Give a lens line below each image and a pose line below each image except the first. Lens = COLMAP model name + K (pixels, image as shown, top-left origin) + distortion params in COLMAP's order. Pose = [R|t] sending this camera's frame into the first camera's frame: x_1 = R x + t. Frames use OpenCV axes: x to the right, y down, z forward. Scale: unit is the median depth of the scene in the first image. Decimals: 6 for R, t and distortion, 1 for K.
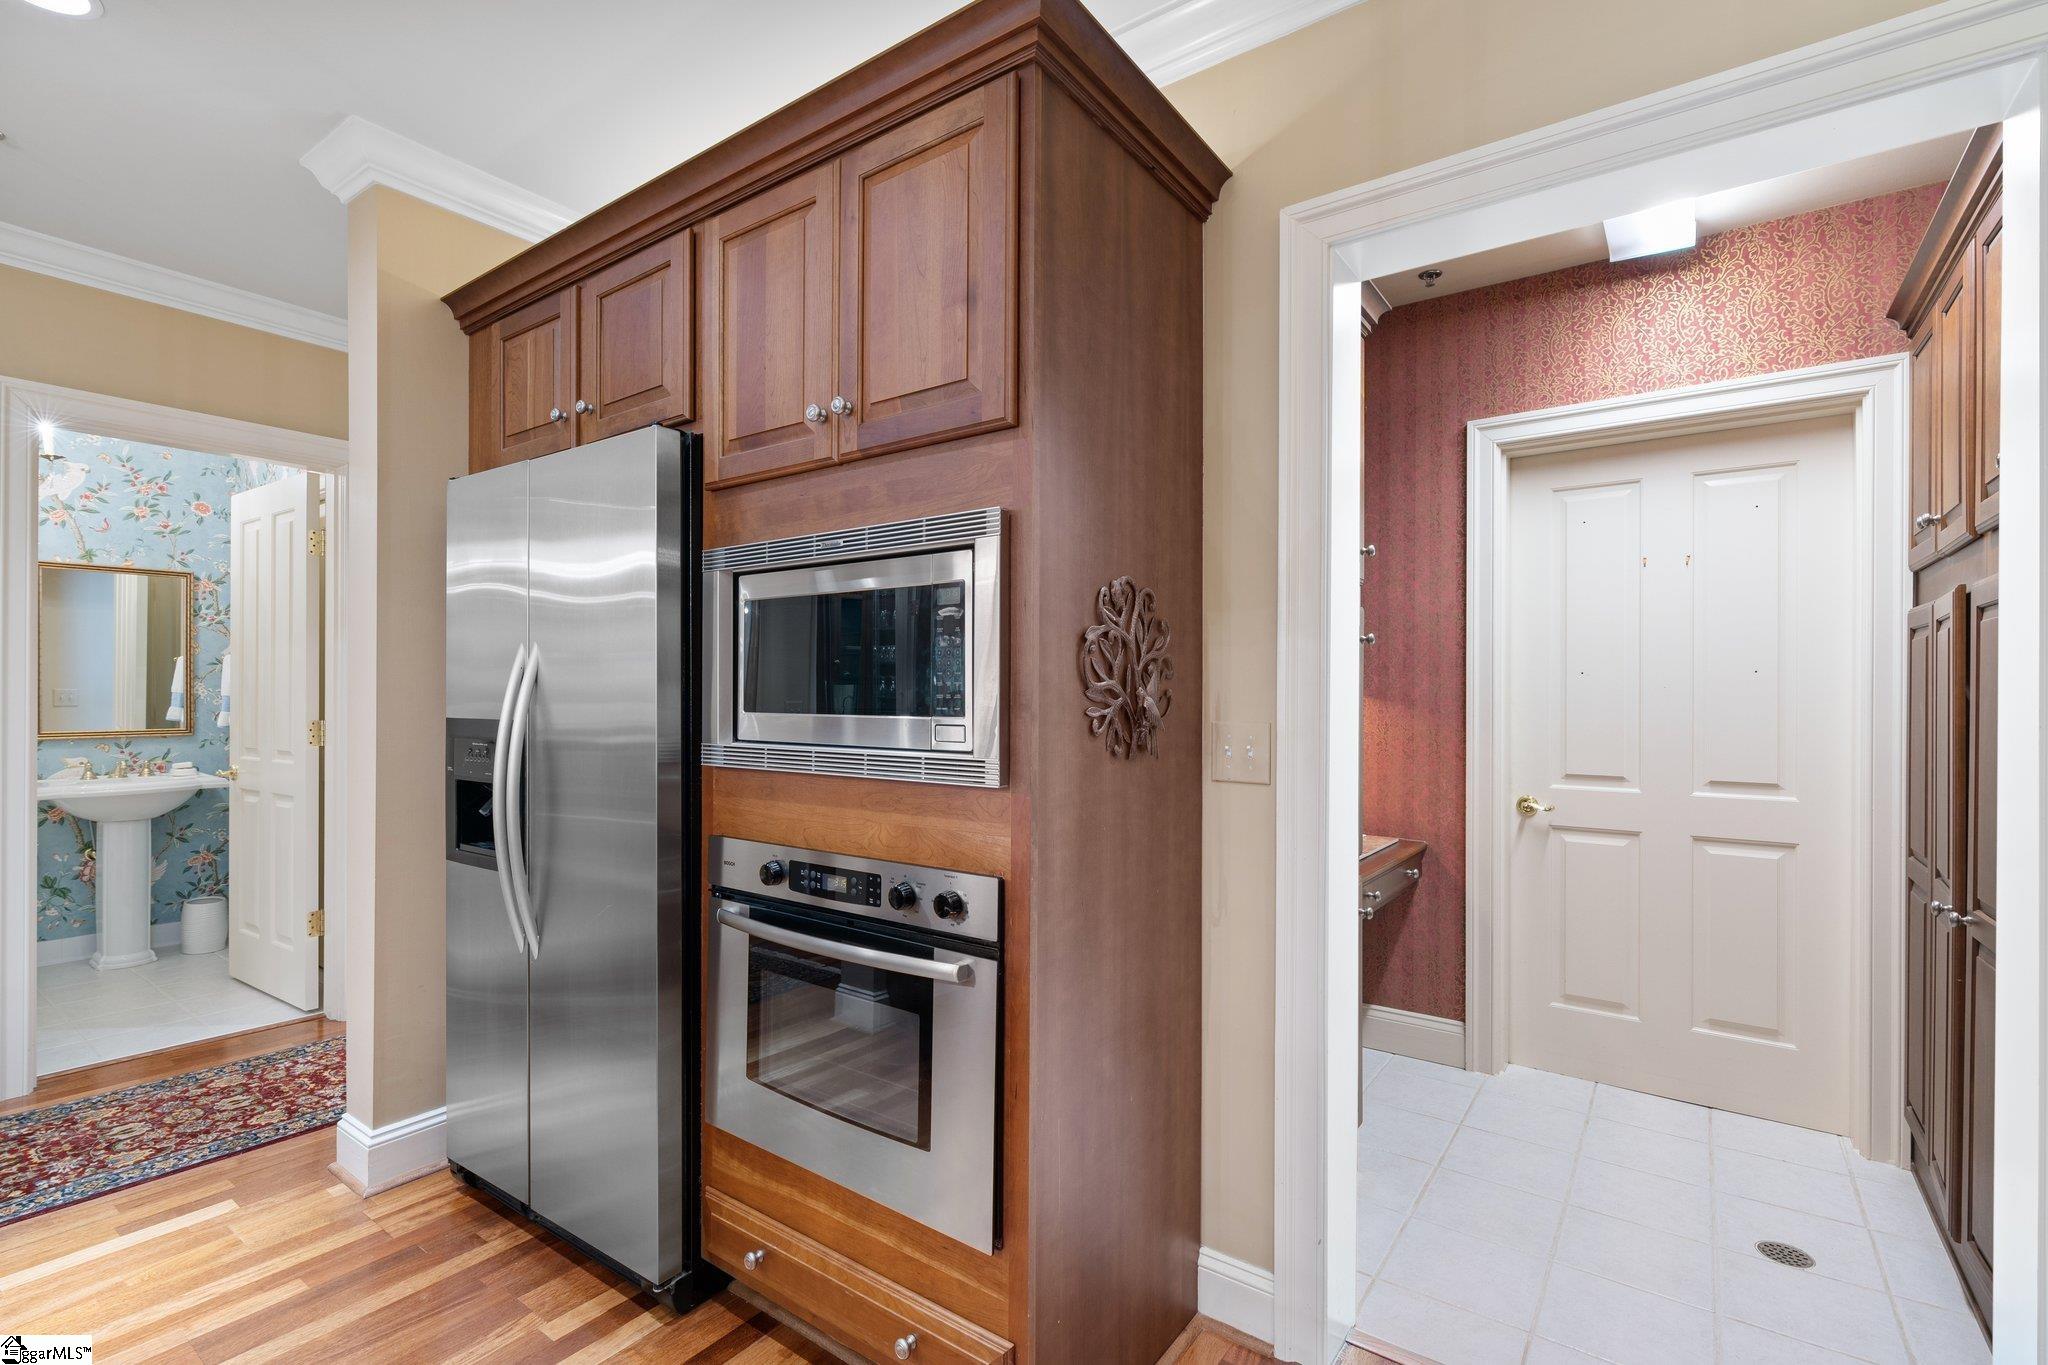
lens RADIAL K [[926.3, 0, 1019.3], [0, 926.3, 690.0], [0, 0, 1]] dist [-0.004431, 0.000341]
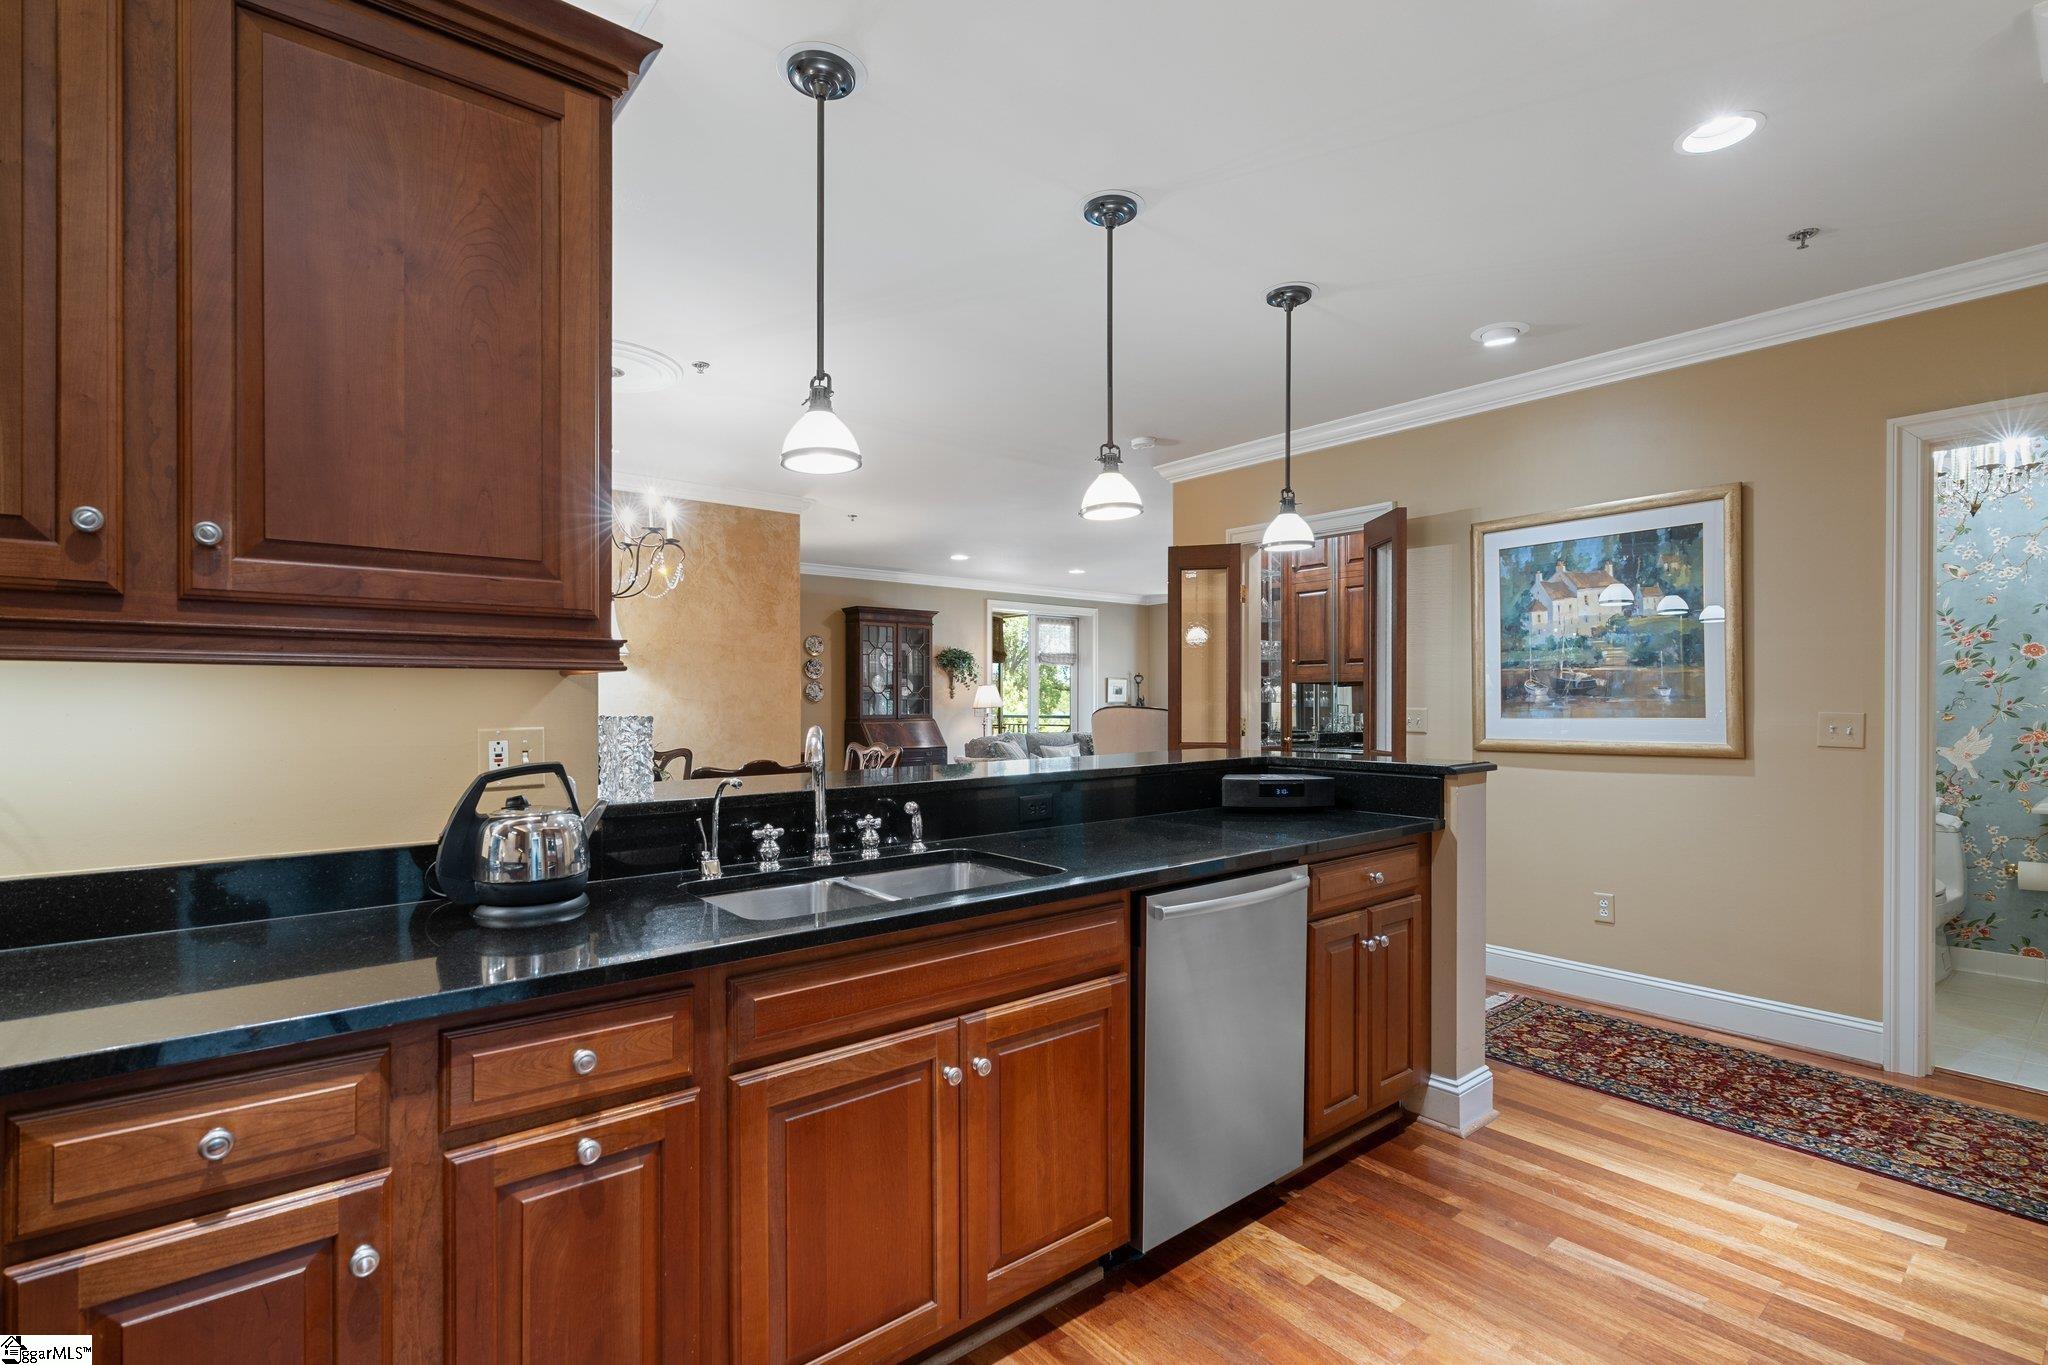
lens RADIAL K [[926.3, 0, 1019.3], [0, 926.3, 690.0], [0, 0, 1]] dist [-0.004431, 0.000341]
pose [[-0.243264, -0.015696, -0.969833, 0.311824], [-0.000299, 0.999870, -0.016107, 0.001359], [0.969960, -0.003628, -0.243237, 0.307593]]
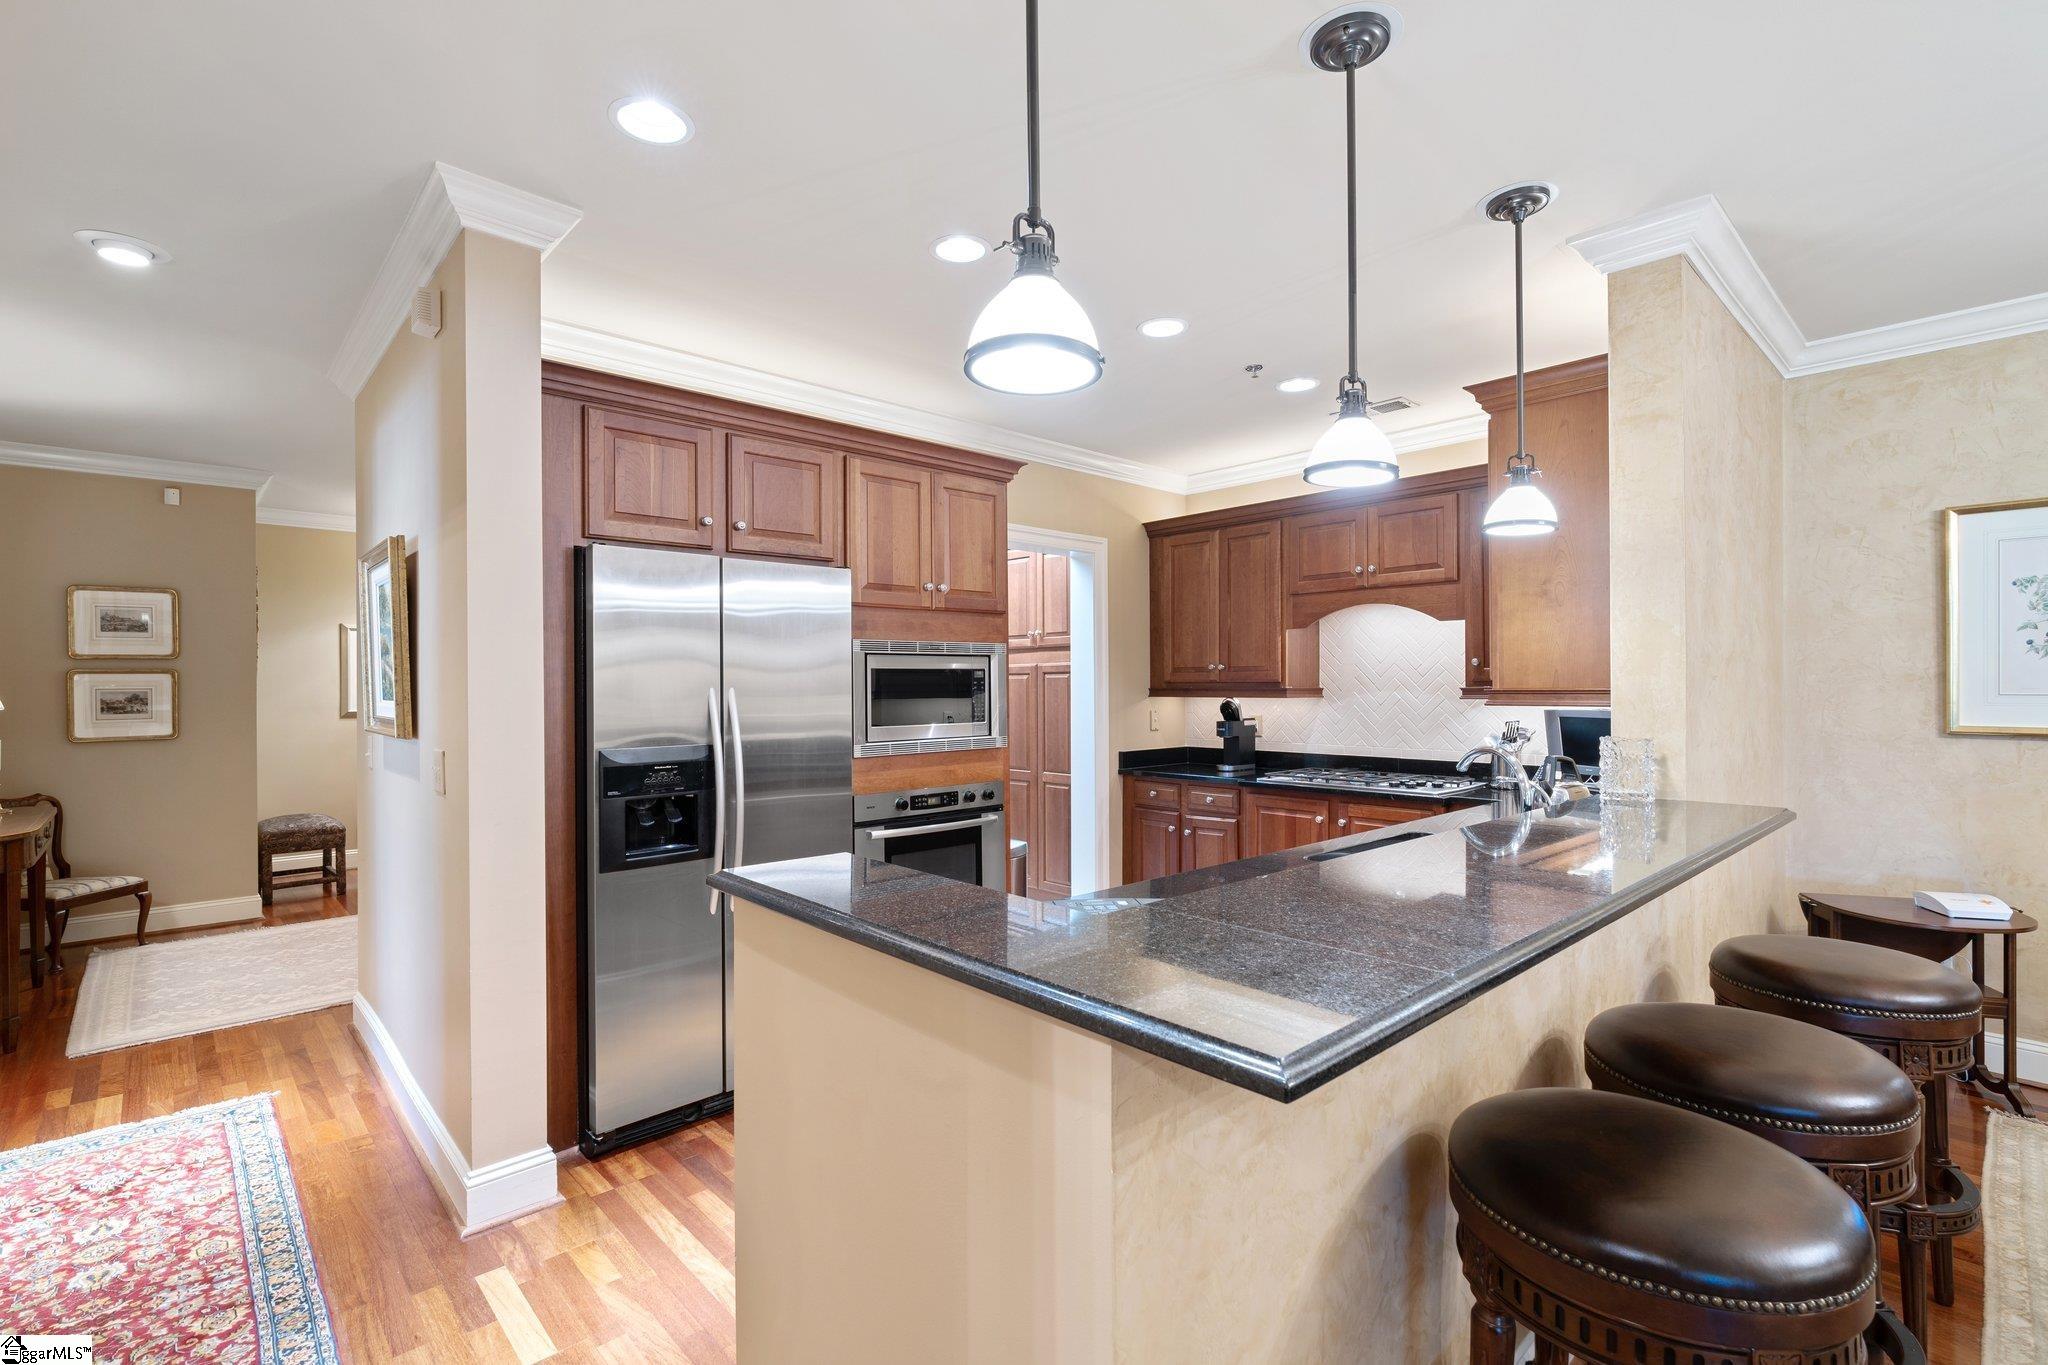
lens RADIAL K [[926.3, 0, 1019.3], [0, 926.3, 690.0], [0, 0, 1]] dist [-0.004431, 0.000341]
pose [[0.182534, -0.010859, 0.983140, -1.675935], [-0.001780, 0.999934, 0.011375, -0.058641], [-0.983198, -0.003826, 0.182502, 0.285850]]
